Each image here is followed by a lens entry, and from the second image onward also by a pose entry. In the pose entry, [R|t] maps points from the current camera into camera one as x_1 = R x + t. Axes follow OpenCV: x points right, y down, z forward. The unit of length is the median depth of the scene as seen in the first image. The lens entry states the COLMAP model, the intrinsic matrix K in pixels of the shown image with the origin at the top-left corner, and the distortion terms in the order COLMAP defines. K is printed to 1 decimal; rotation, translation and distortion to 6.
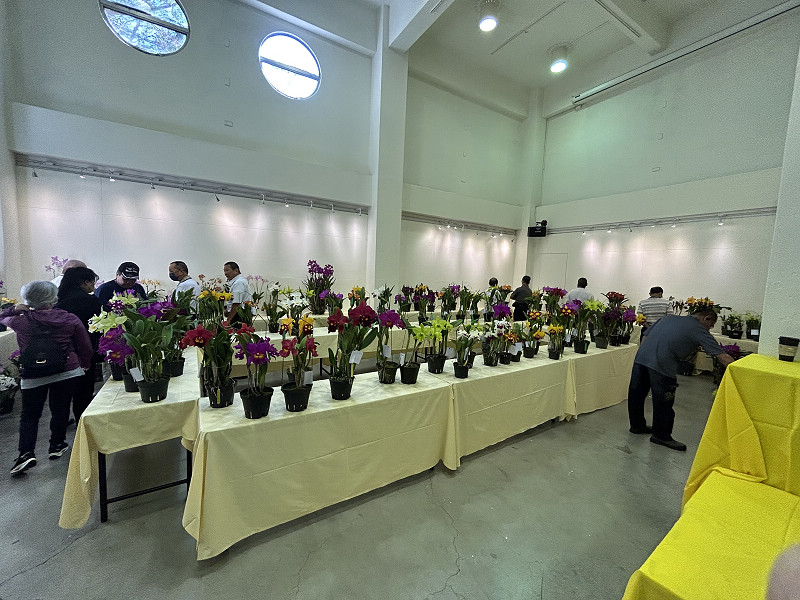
lens RADIAL K [[319.6, 0, 397.5], [0, 319.6, 297.0], [0, 0, 1]] dist [-0.000191, -0.000061]
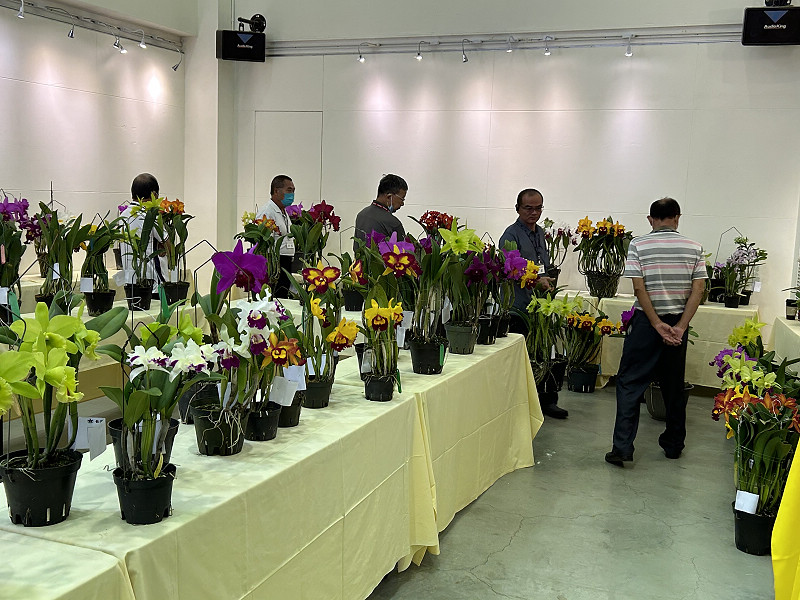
lens RADIAL K [[900.5, 0, 402.6], [0, 900.5, 307.4], [0, 0, 1]] dist [0.042219, 0.000000]
pose [[0.818029, -0.081605, 0.569359, -0.035065], [0.038818, 0.995460, 0.086905, 0.009463], [-0.573866, -0.048989, 0.817483, 0.185608]]
